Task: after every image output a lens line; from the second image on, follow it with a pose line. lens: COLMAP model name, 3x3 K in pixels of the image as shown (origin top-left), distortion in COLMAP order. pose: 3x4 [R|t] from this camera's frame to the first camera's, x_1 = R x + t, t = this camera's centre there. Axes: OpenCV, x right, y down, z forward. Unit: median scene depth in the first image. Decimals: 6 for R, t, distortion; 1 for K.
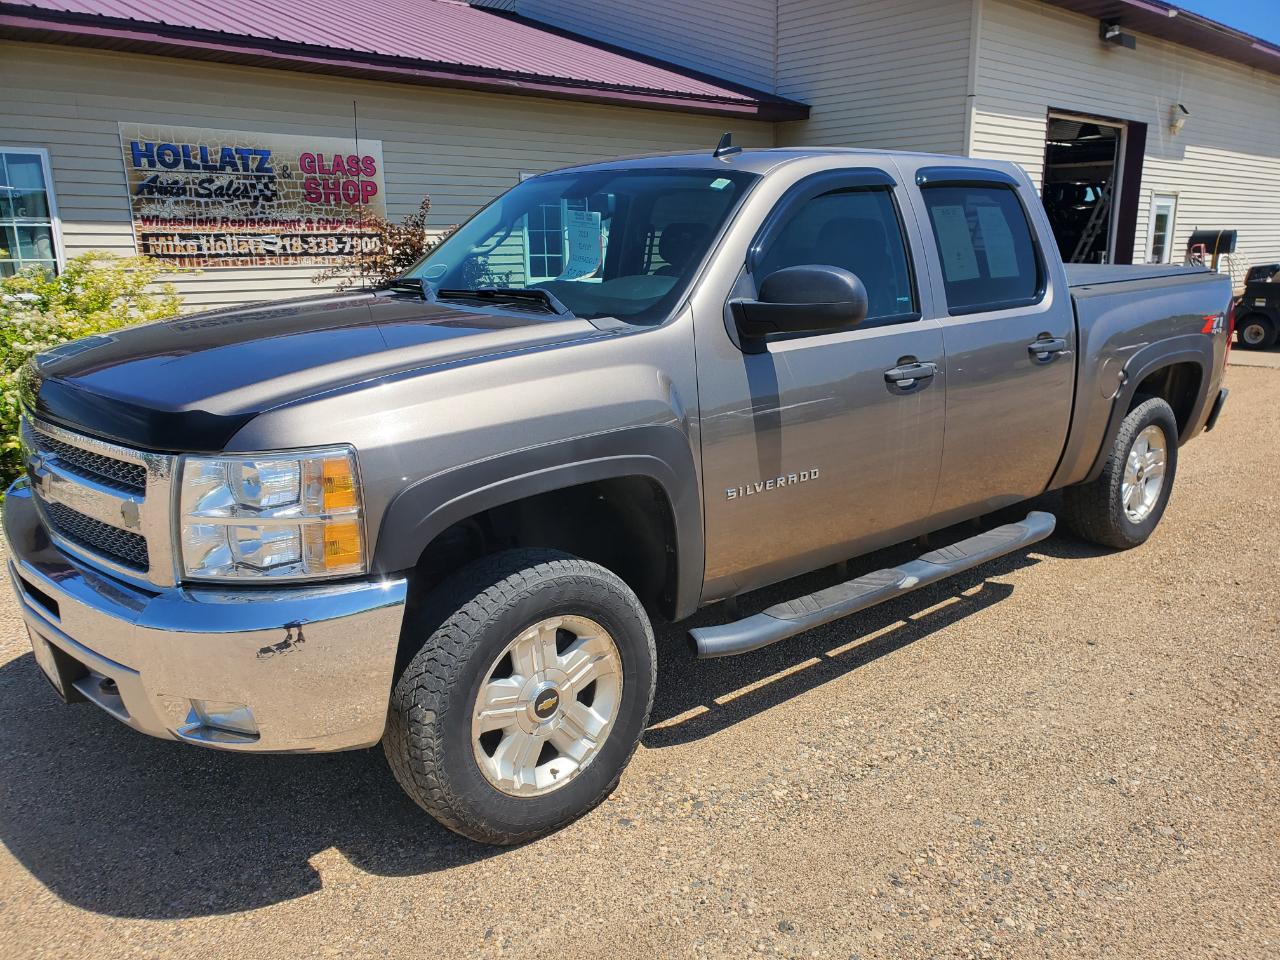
lens RADIAL K [[997.2, 0, 642.4], [0, 997.2, 486.9], [0, 0, 1]] dist [-0.011112, 0.044442]
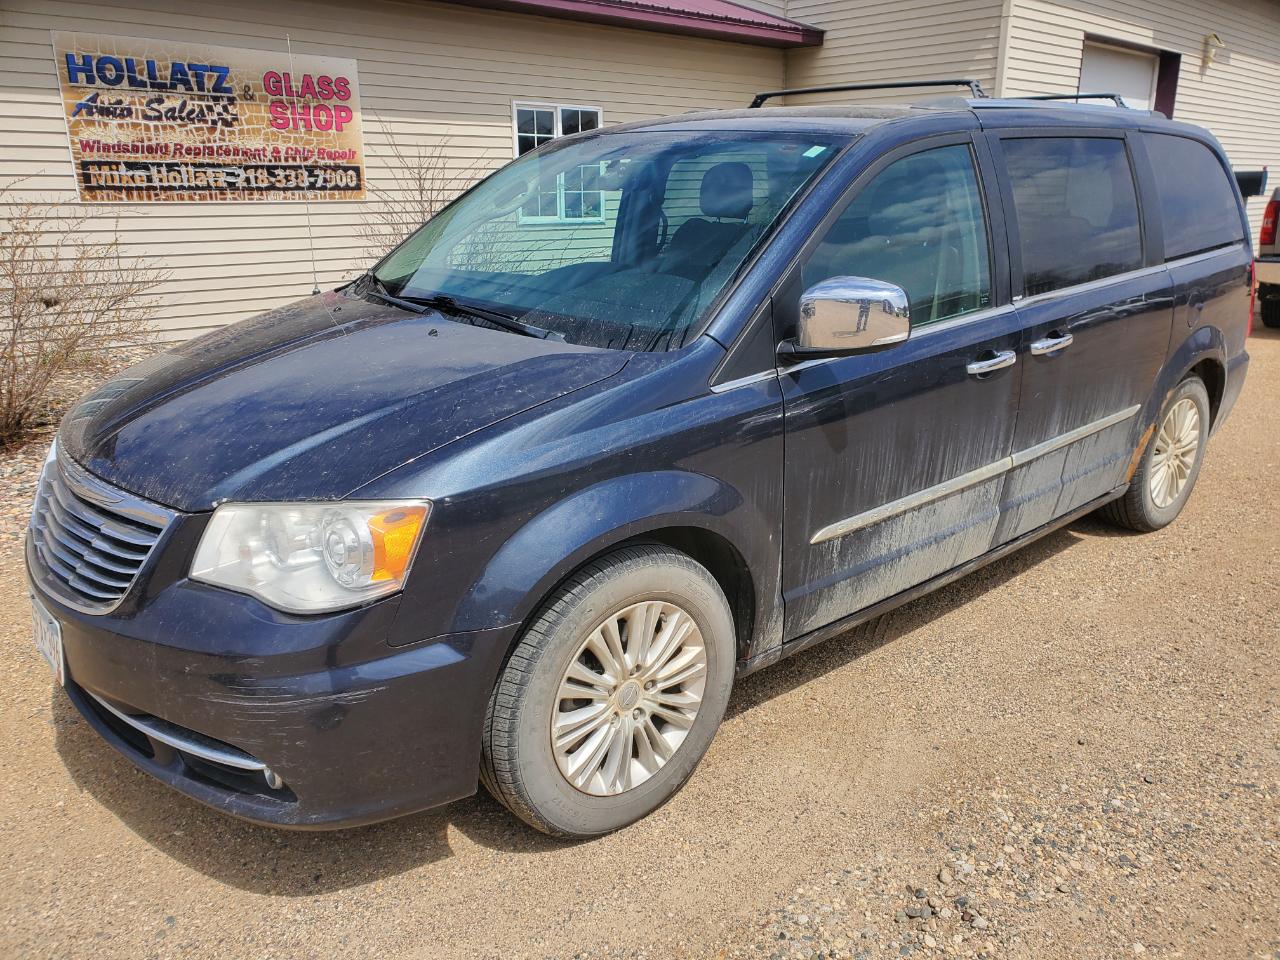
lens RADIAL K [[971.9, 0, 638.7], [0, 971.9, 483.5], [0, 0, 1]] dist [-0.001328, 0.033426]
pose [[0.999861, 0.001146, 0.016644, -0.025284], [-0.002064, 0.998471, 0.055242, -0.018999], [-0.016555, -0.055269, 0.998334, 0.113826]]
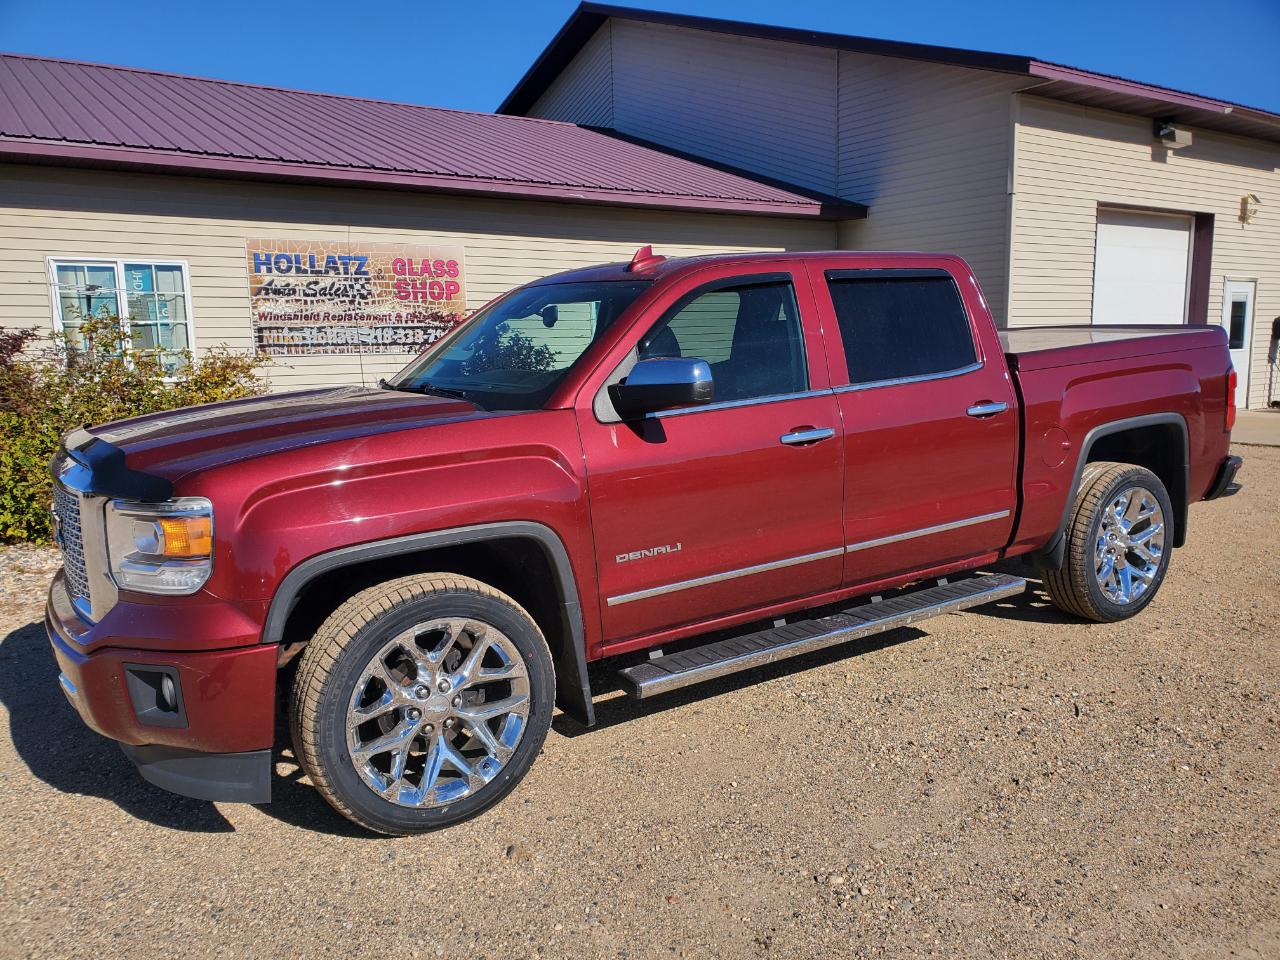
lens RADIAL K [[992.6, 0, 647.6], [0, 992.6, 482.4], [0, 0, 1]] dist [-0.002969, 0.024795]
pose [[0.990119, 0.012691, -0.139655, 0.120688], [-0.025591, 0.995525, -0.090967, 0.025551], [0.137876, 0.093642, 0.986013, -0.084290]]
